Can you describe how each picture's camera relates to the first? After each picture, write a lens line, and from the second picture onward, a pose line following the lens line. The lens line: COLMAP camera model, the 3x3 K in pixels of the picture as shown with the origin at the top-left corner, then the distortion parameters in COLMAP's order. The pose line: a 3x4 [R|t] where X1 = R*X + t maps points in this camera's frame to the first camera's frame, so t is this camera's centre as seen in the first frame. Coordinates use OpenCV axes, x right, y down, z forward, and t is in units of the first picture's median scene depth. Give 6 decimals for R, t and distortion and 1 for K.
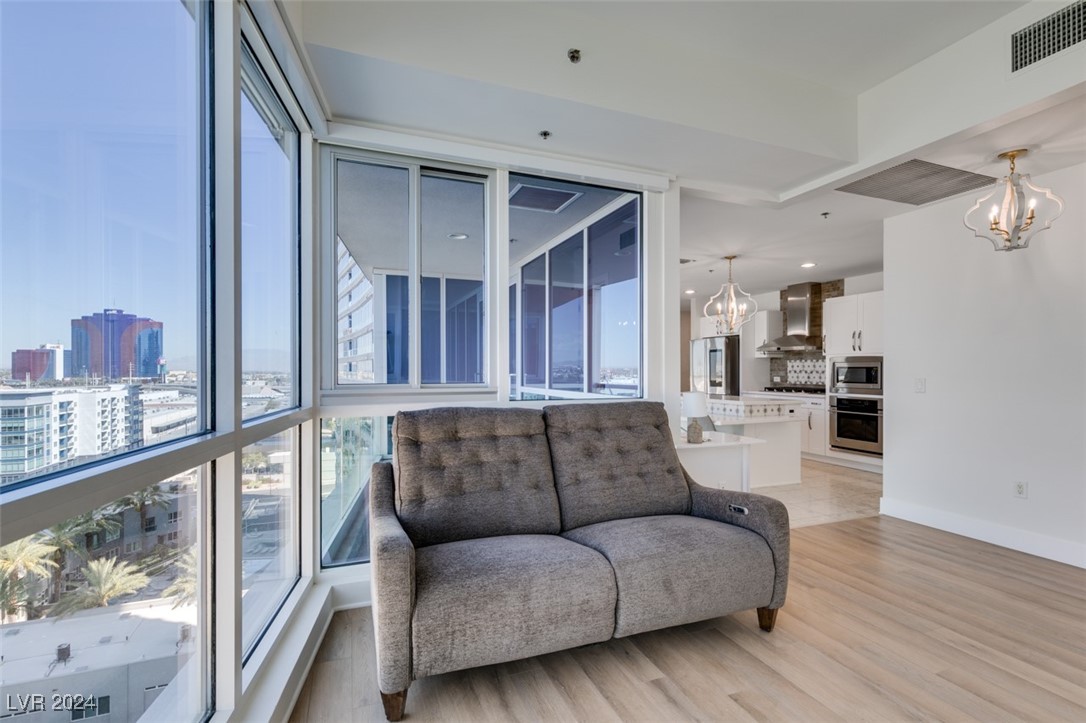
lens RADIAL K [[486.1, 0, 547.5], [0, 486.1, 370.2], [0, 0, 1]] dist [0.008714, -0.001702]
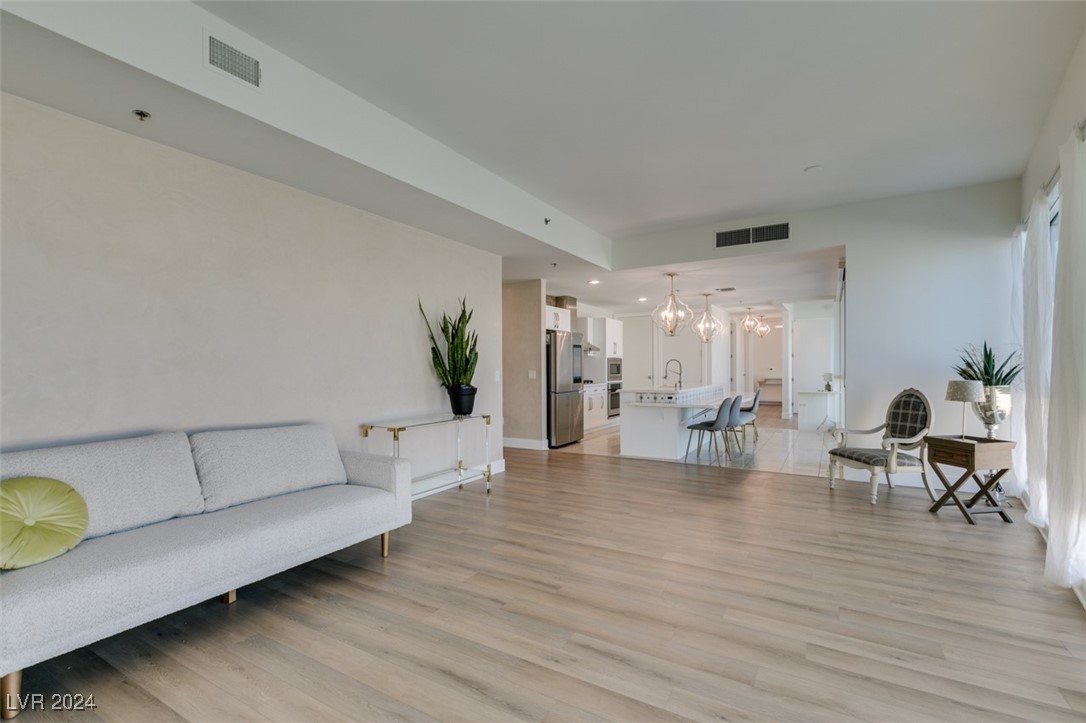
lens RADIAL K [[486.1, 0, 542.9], [0, 486.1, 369.4], [0, 0, 1]] dist [0.008714, -0.001702]
pose [[-0.611789, -0.002079, 0.791018, -0.392465], [0.005888, 0.999957, 0.007183, -0.001209], [-0.790999, 0.009052, -0.611750, 1.687422]]
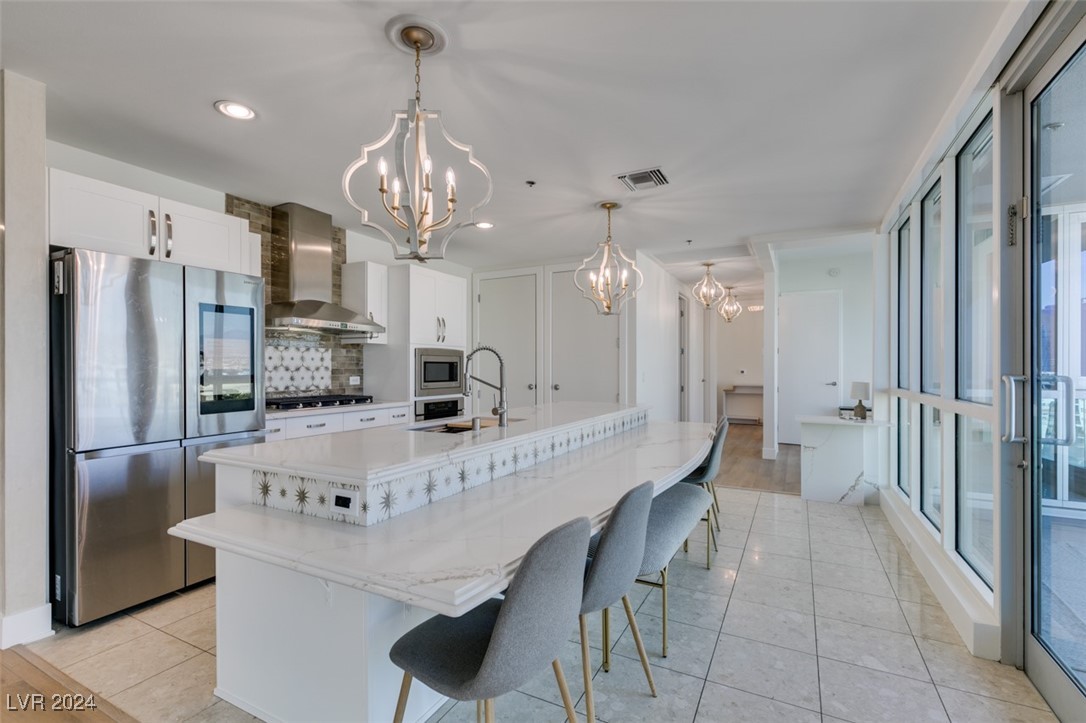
lens RADIAL K [[486.1, 0, 546.6], [0, 486.1, 367.4], [0, 0, 1]] dist [0.008714, -0.001702]
pose [[-0.661545, -0.001514, 0.749904, -0.068065], [0.000025, 0.999998, 0.002042, 0.000879], [-0.749905, 0.001370, -0.661544, 1.080528]]
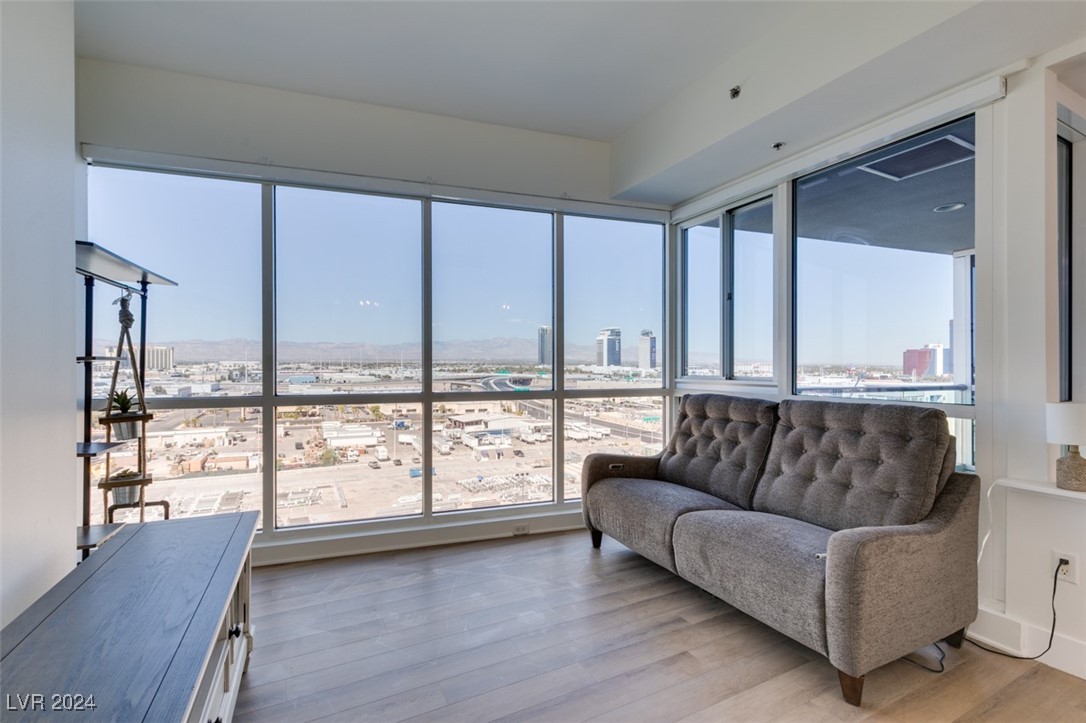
lens RADIAL K [[486.1, 0, 541.6], [0, 486.1, 365.7], [0, 0, 1]] dist [0.008714, -0.001702]
pose [[0.104327, -0.002282, -0.994540, 0.372946], [-0.000380, 0.999997, -0.002334, 0.000547], [0.994543, 0.000622, 0.104325, 0.138020]]
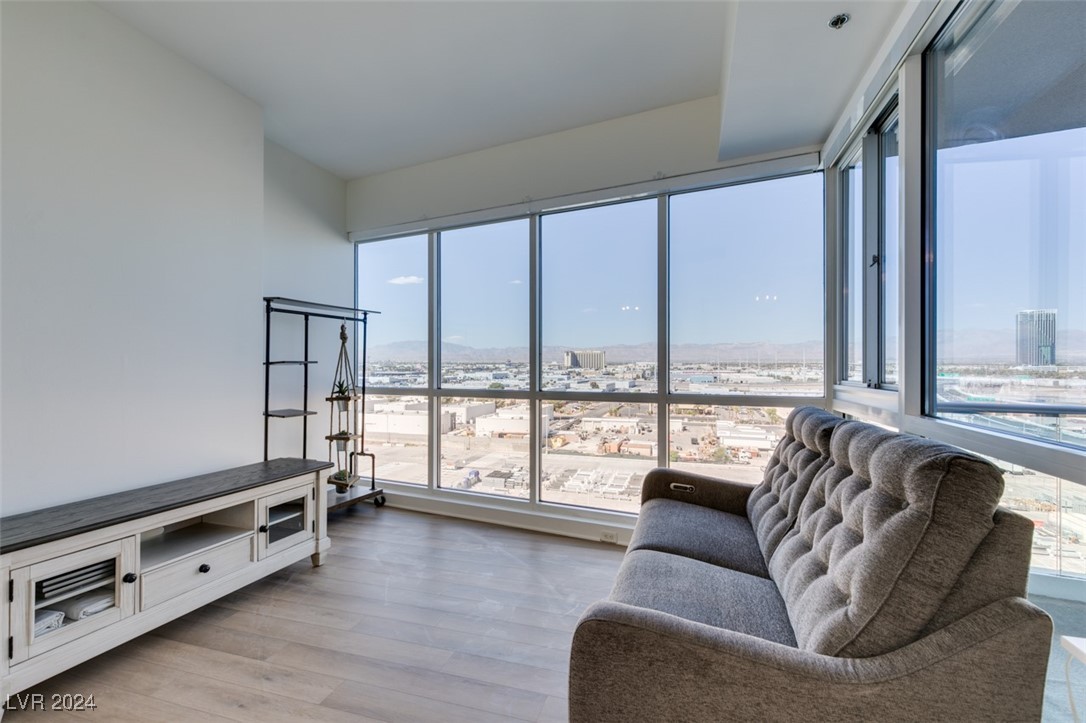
lens RADIAL K [[486.1, 0, 541.5], [0, 486.1, 363.9], [0, 0, 1]] dist [0.008714, -0.001702]
pose [[-0.622326, -0.006112, -0.782734, 0.297453], [-0.003171, 0.999981, -0.005288, -0.000218], [0.782751, -0.000809, -0.622334, 0.395490]]
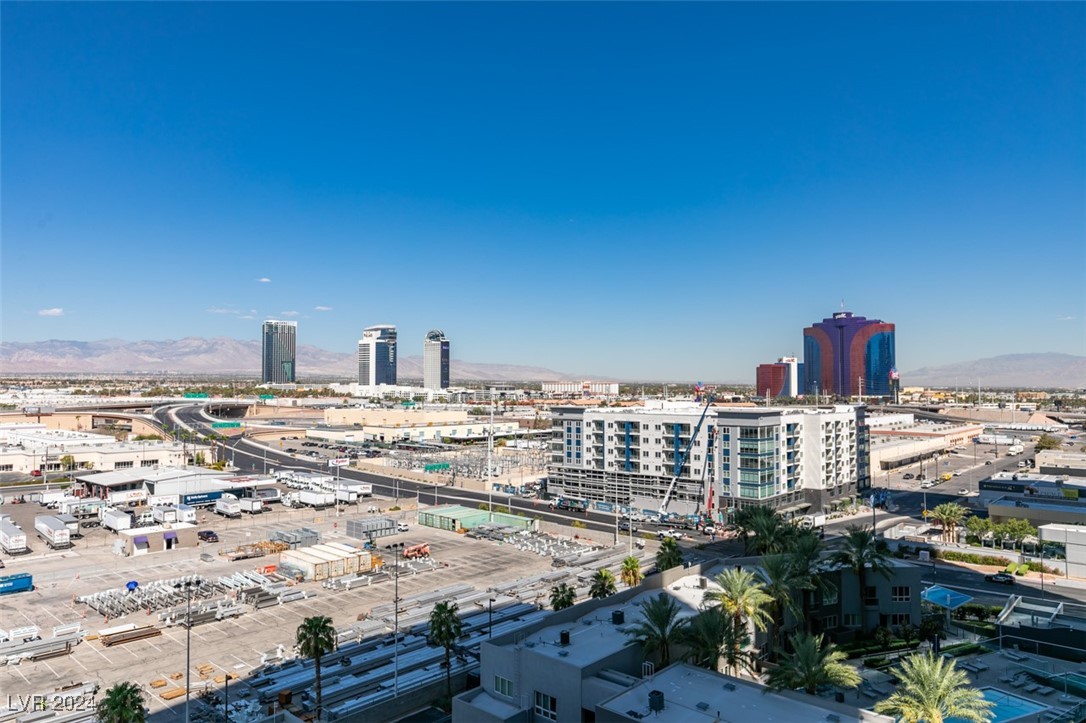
lens RADIAL K [[740.6, 0, 539.2], [0, 740.6, 363.7], [0, 0, 1]] dist [0.001882, -0.000782]
pose [[0.441034, -0.027327, -0.897074, -0.201715], [-0.000141, 0.999534, -0.030518, -0.031414], [0.897490, 0.013586, 0.440825, 0.606867]]
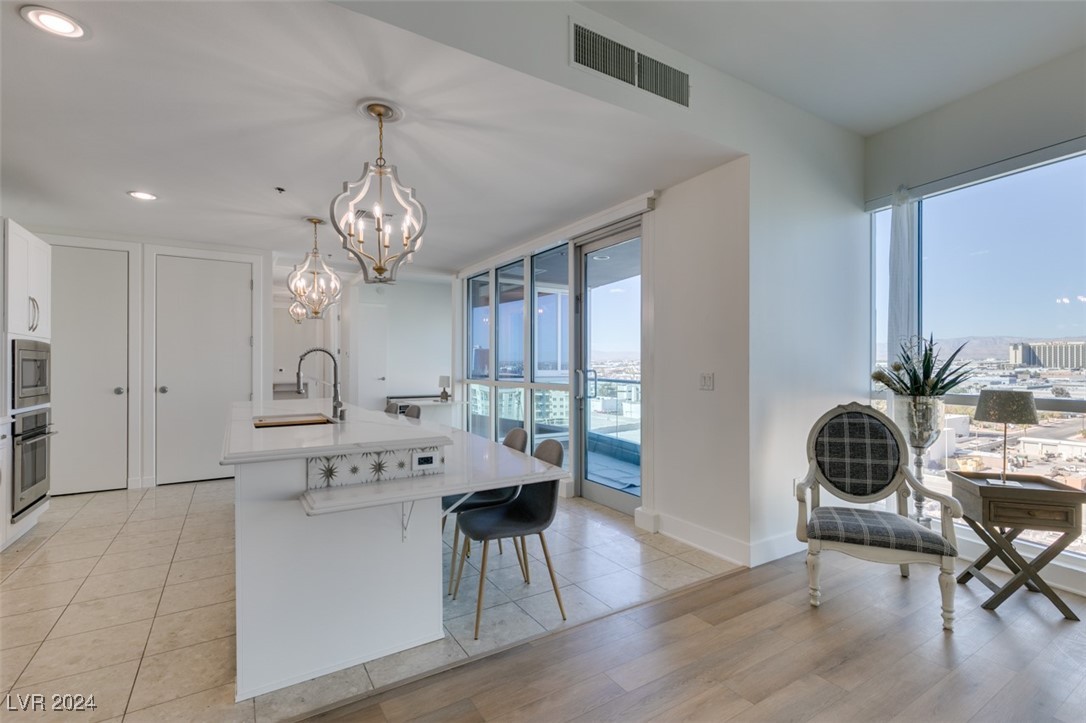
lens RADIAL K [[486.1, 0, 538.7], [0, 486.1, 361.8], [0, 0, 1]] dist [0.008714, -0.001702]
pose [[-0.983763, -0.002101, -0.179458, 0.113864], [-0.001013, 0.999981, -0.006150, -0.000059], [0.179467, -0.005868, -0.983746, 1.295031]]
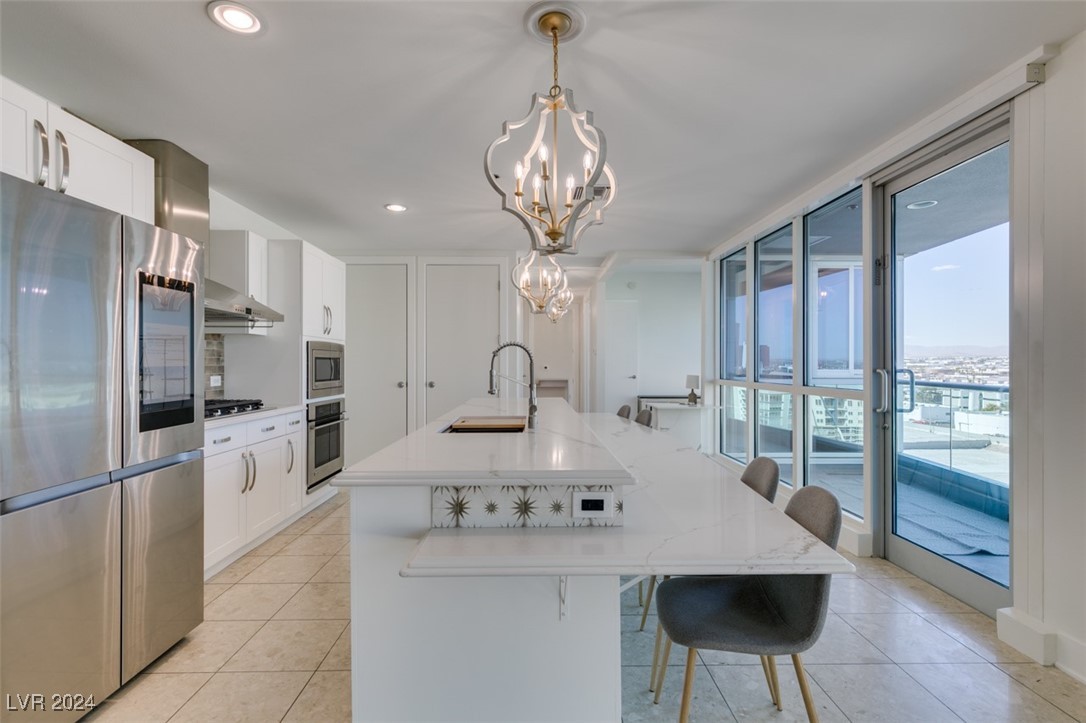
lens RADIAL K [[486.1, 0, 544.5], [0, 486.1, 361.5], [0, 0, 1]] dist [0.008714, -0.001702]
pose [[-0.940018, 0.000233, 0.341126, 0.082174], [-0.000684, 0.999996, -0.002566, 0.000730], [-0.341125, -0.002646, -0.940014, 1.191426]]
